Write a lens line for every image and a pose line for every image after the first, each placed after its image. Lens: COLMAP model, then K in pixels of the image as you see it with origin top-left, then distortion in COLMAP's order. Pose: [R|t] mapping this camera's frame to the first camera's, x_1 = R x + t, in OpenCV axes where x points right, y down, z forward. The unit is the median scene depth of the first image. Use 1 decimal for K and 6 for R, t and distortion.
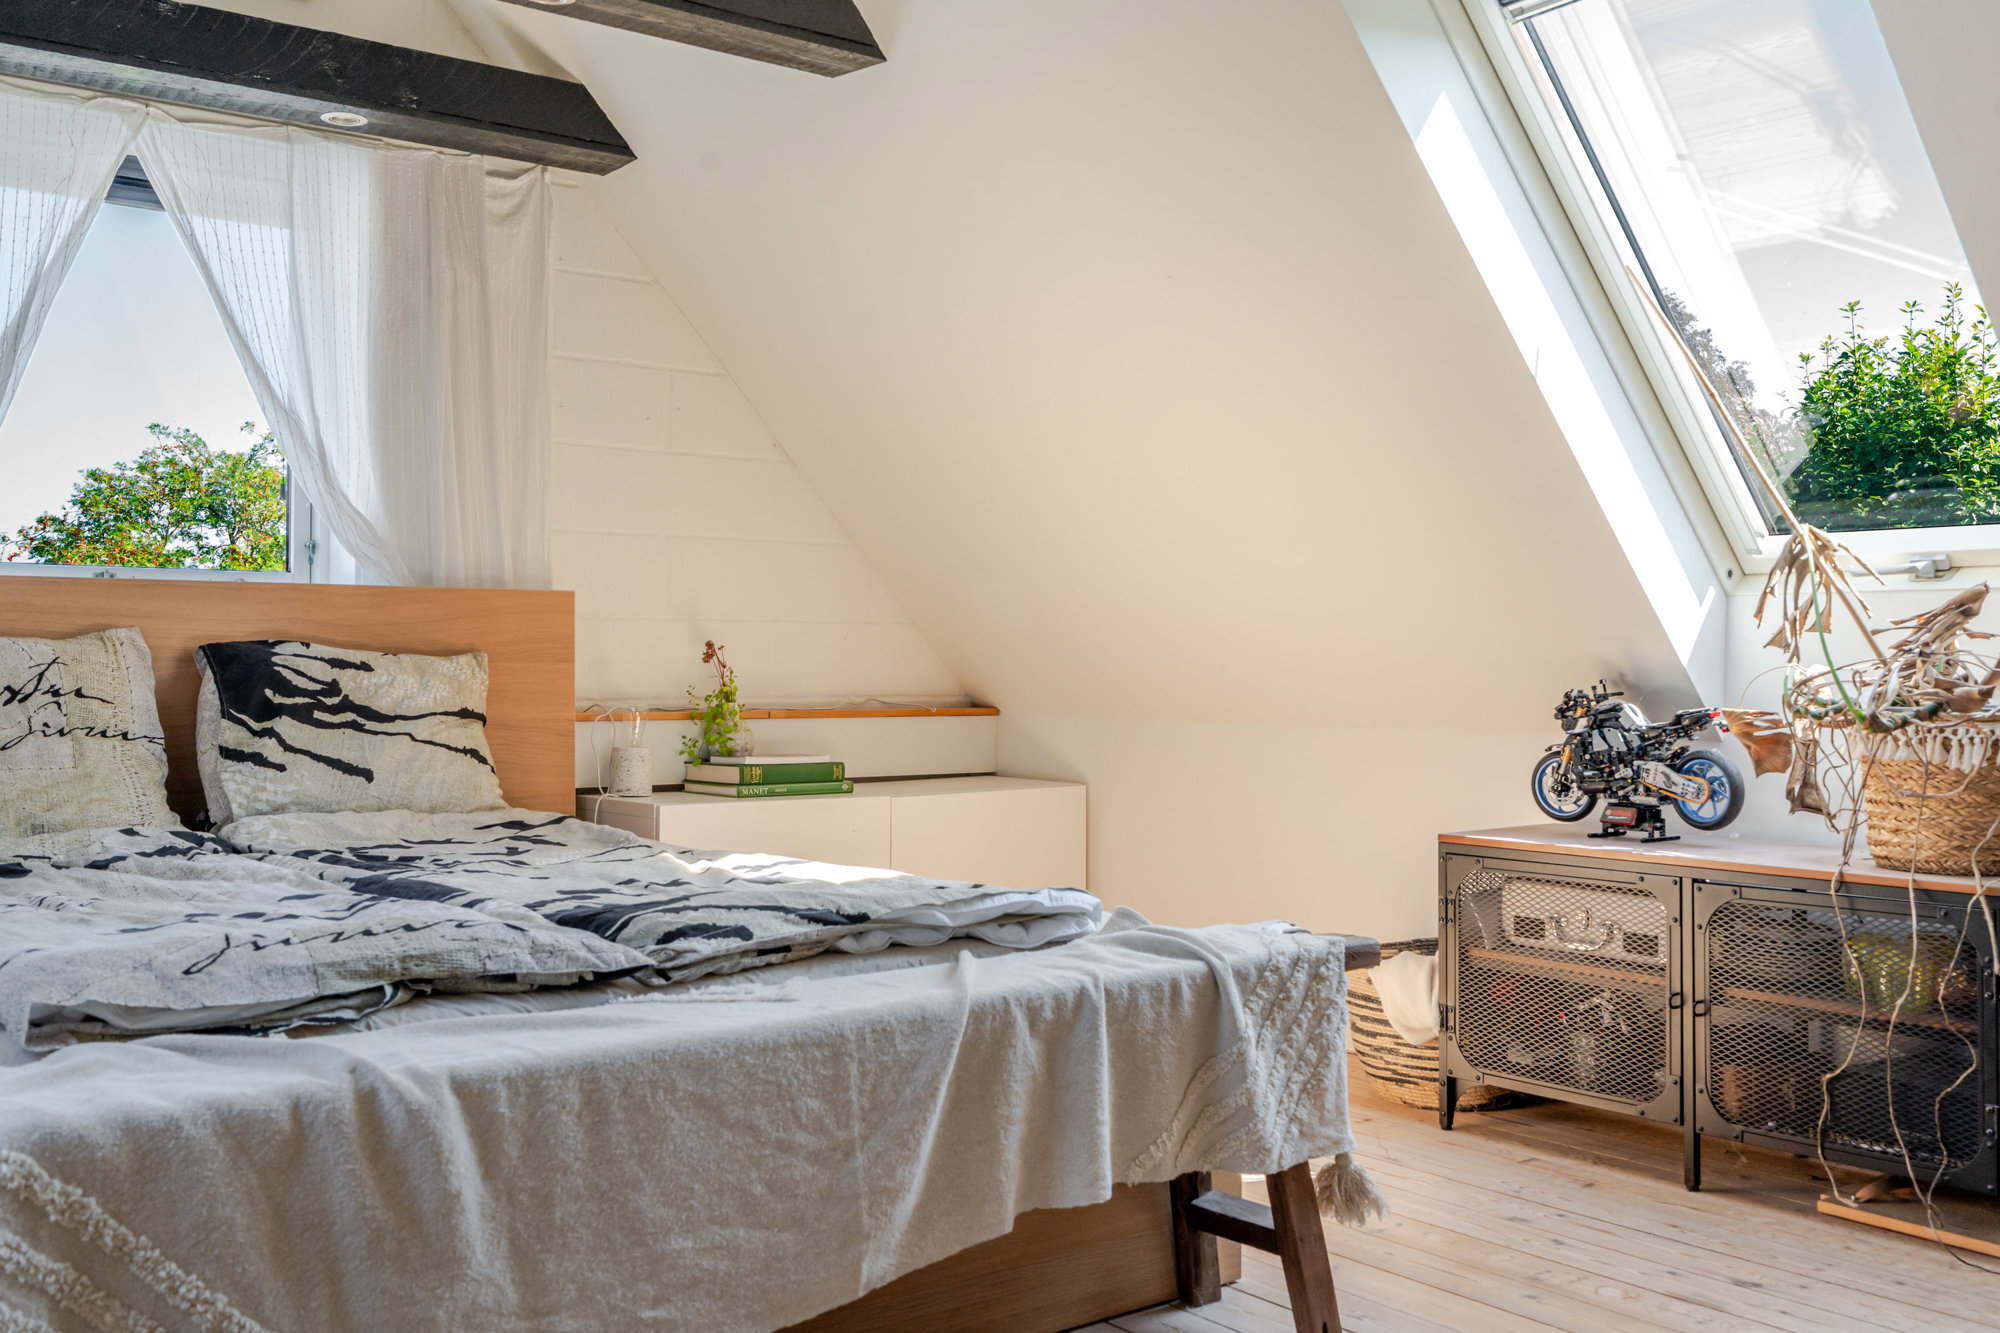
lens RADIAL K [[1880.9, 0, 1000.5], [0, 1880.9, 666.4], [0, 0, 1]] dist [0.008170, 0.000000]
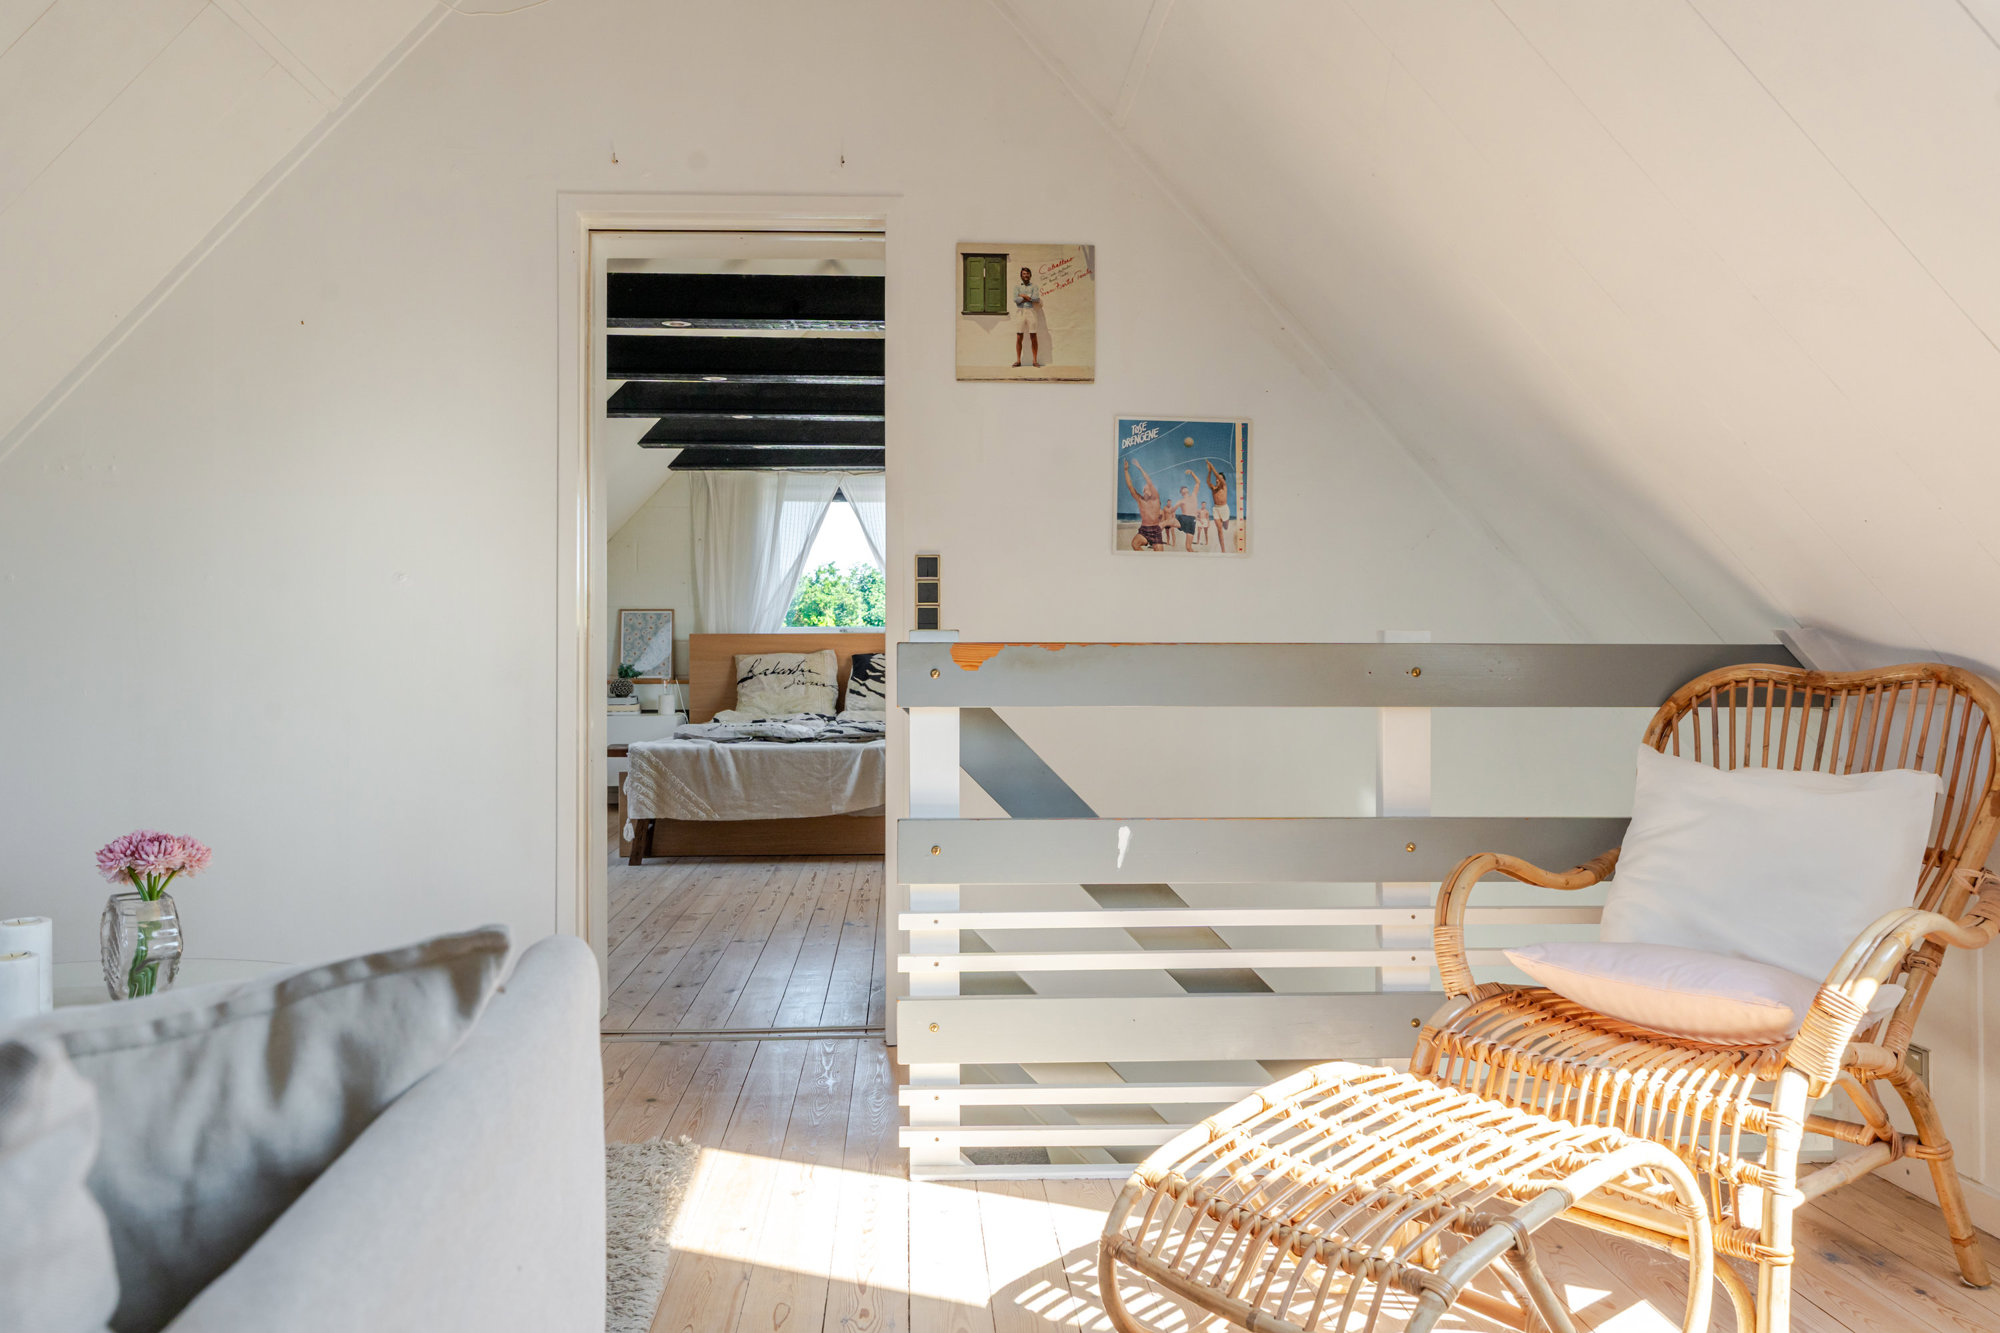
lens RADIAL K [[1502.7, 0, 999.6], [0, 1502.7, 670.0], [0, 0, 1]] dist [-0.000155, -0.000034]
pose [[0.817621, 0.000804, -0.575757, 2.205807], [0.006114, 0.999931, 0.010078, -0.019835], [0.575725, -0.011760, 0.817559, -1.561271]]
